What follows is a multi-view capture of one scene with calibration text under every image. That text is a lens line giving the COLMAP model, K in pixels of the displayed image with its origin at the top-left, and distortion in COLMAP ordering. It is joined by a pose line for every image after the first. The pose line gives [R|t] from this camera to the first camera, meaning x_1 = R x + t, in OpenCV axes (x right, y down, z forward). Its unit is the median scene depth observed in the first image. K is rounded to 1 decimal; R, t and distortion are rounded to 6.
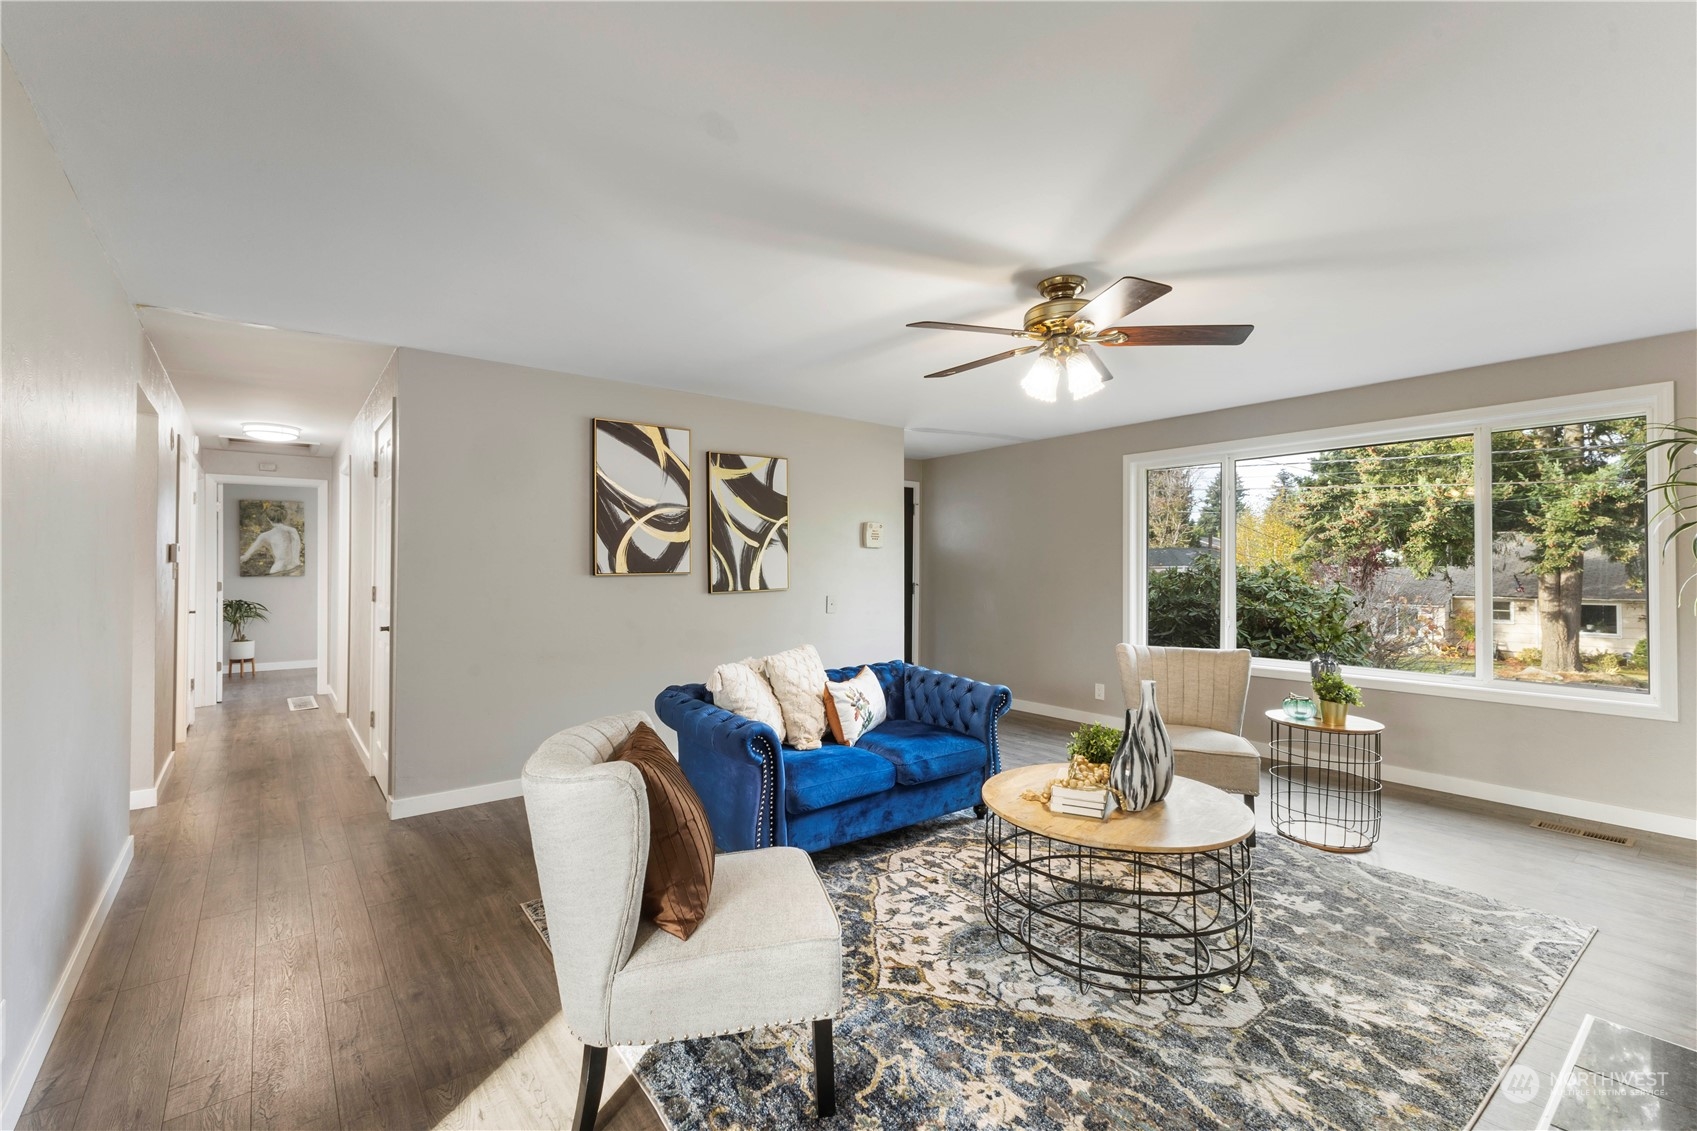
lens RADIAL K [[744.2, 0, 851.7], [0, 744.2, 562.6], [0, 0, 1]] dist [0.009032, -0.000504]
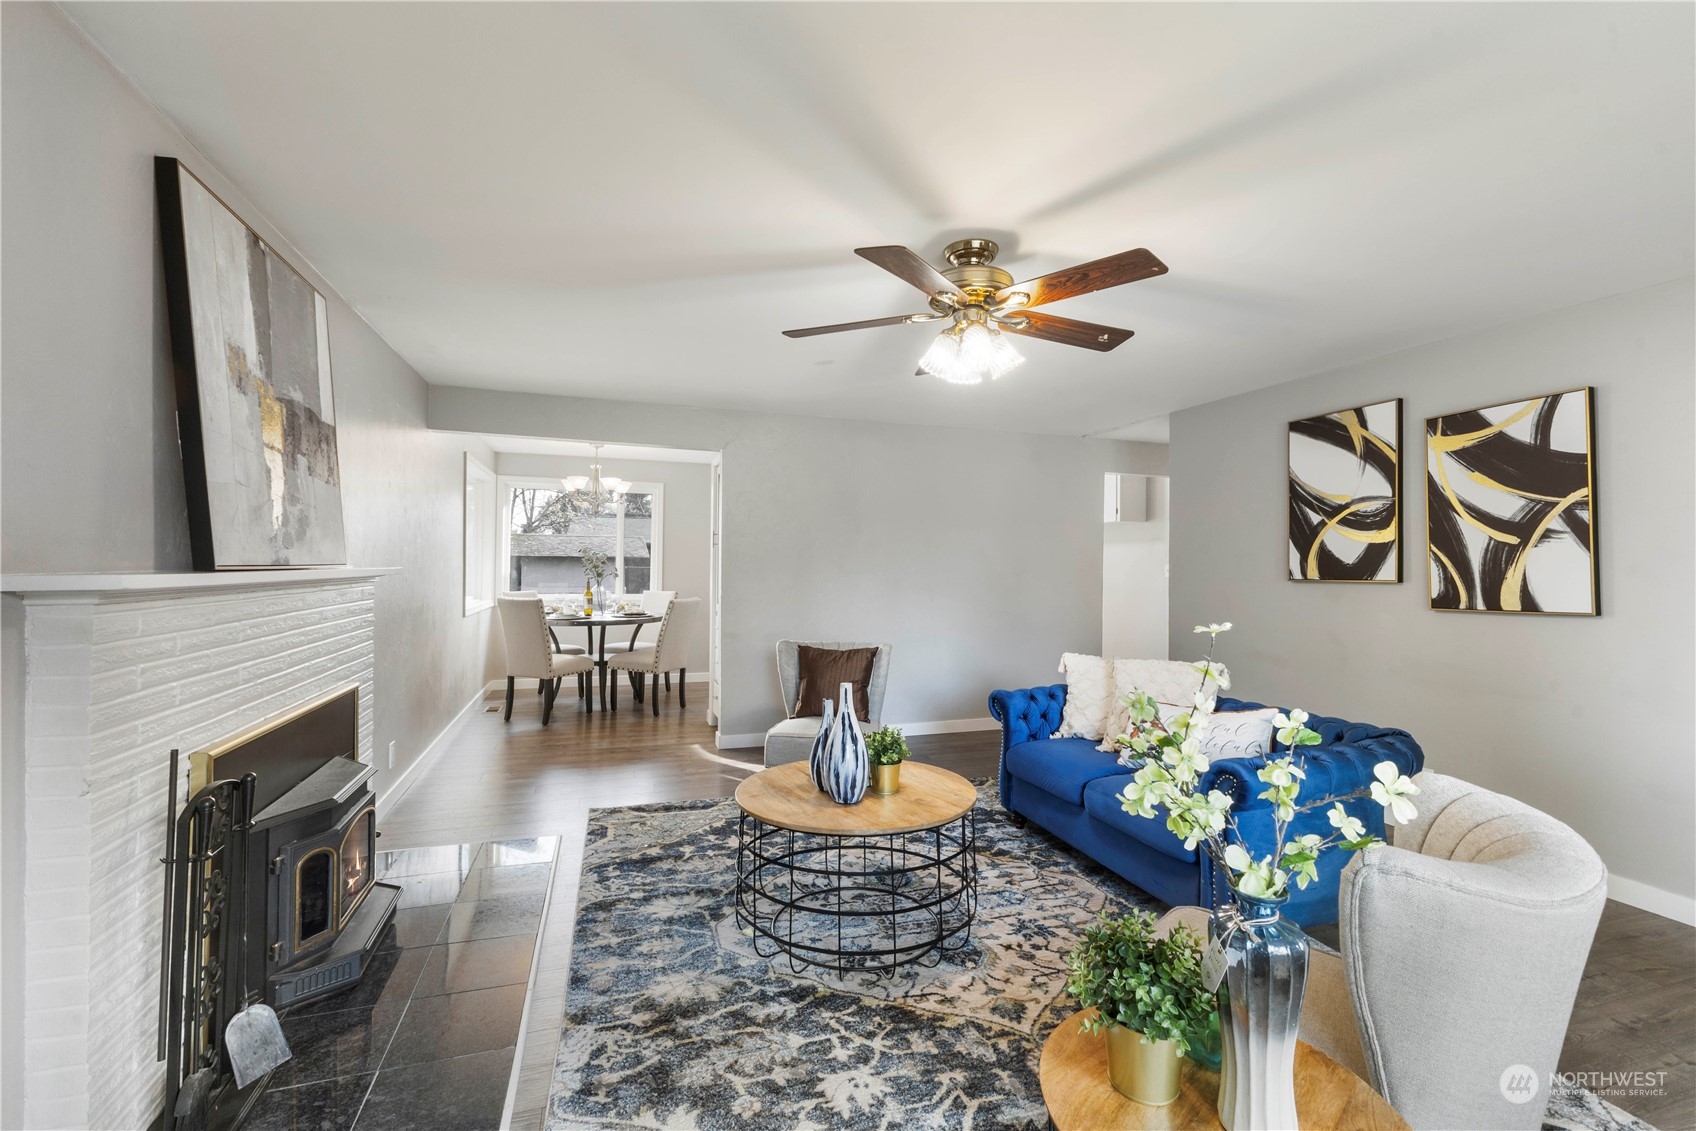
lens RADIAL K [[743.8, 0, 842.7], [0, 743.8, 564.0], [0, 0, 1]] dist [0.009032, -0.000504]
pose [[-0.357908, -0.004759, -0.933745, 0.754348], [-0.001872, 0.999989, -0.004379, 0.000418], [0.933755, 0.000181, -0.357913, 0.763563]]
